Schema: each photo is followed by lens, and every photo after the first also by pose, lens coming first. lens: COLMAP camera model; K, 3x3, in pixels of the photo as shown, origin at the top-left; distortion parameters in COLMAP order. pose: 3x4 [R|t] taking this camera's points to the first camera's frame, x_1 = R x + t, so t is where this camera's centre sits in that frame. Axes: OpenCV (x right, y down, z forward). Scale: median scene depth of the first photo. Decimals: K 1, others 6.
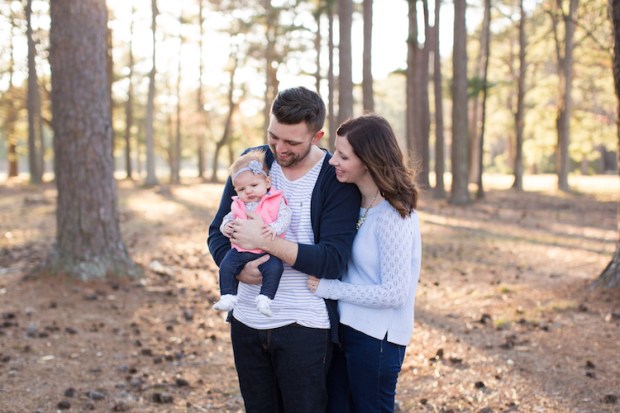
lens RADIAL K [[980.9, 0, 310.0], [0, 980.9, 228.5], [0, 0, 1]] dist [-0.118397, 0.099799]
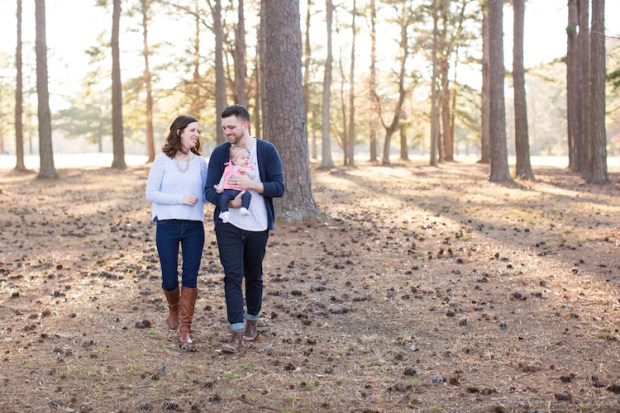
lens RADIAL K [[1046.0, 0, 310.0], [0, 1046.0, 206.5], [0, 0, 1]] dist [-0.097039, 0.094254]
pose [[0.984785, 0.003773, -0.173735, 0.092096], [-0.005585, 0.999935, -0.009945, 0.043910], [0.173687, 0.010764, 0.984742, -0.639500]]
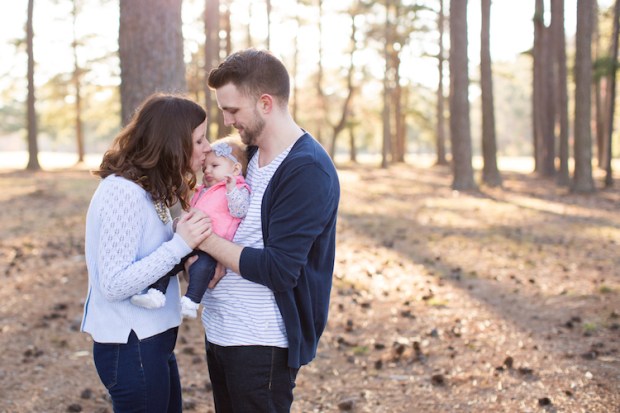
lens RADIAL K [[1002.0, 0, 274.6], [0, 1002.0, 205.6], [0, 0, 1]] dist [-0.130712, 0.200328]
pose [[0.986274, 0.010140, -0.164804, 0.050647], [-0.011646, 0.999899, -0.008176, -0.003632], [0.164705, 0.009983, 0.986292, 0.051702]]
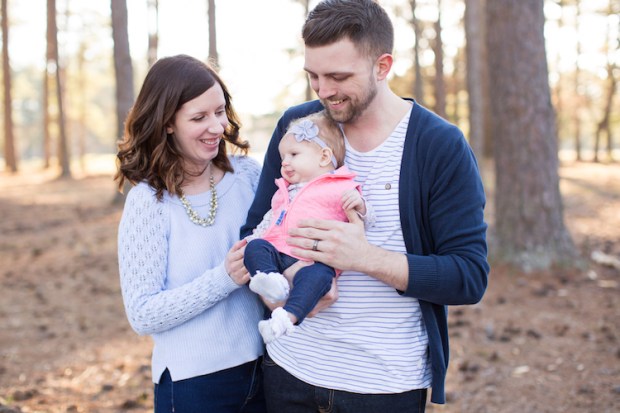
lens RADIAL K [[926.6, 0, 323.5], [0, 926.6, 206.7], [0, 0, 1]] dist [-0.109414, 0.018560]
pose [[0.934051, 0.005471, -0.357097, -0.100745], [-0.005732, 0.999984, 0.000326, -0.006860], [0.357093, 0.001743, 0.934067, 0.125571]]
